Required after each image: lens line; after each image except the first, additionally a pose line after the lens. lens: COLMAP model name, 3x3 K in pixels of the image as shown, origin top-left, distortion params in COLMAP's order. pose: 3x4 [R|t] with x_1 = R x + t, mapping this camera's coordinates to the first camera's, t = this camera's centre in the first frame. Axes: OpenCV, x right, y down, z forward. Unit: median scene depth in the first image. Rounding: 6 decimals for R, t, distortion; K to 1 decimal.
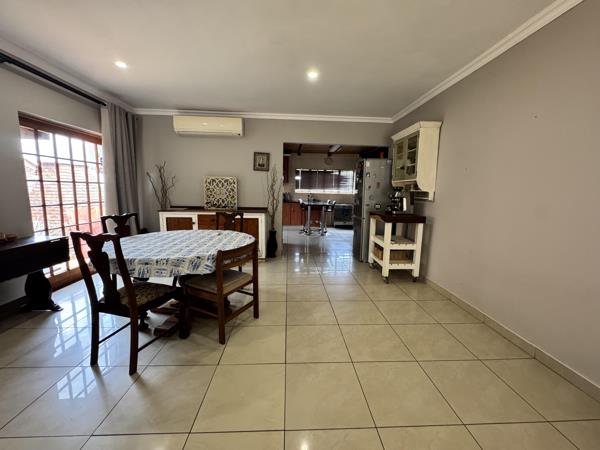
lens RADIAL K [[240.5, 0, 299.4], [0, 240.5, 221.4], [0, 0, 1]] dist [-0.000961, -0.000646]
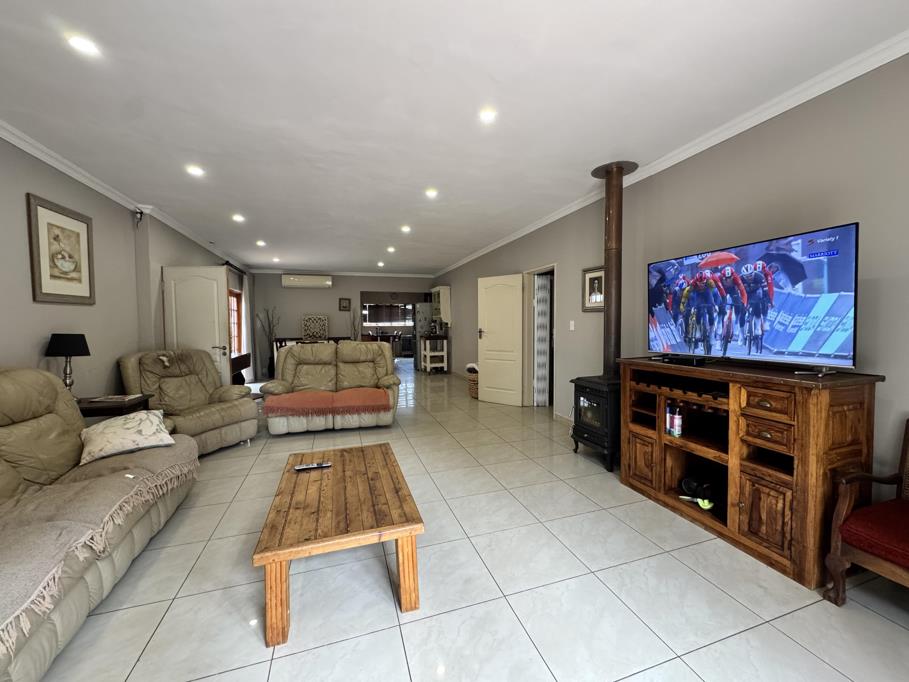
lens RADIAL K [[364.4, 0, 451.6], [0, 364.4, 338.7], [0, 0, 1]] dist [-0.000961, -0.000646]
pose [[0.965785, -0.043080, 0.255739, -0.117931], [0.064426, 0.995049, -0.075680, 0.168228], [-0.251213, 0.089567, 0.963779, -1.321214]]
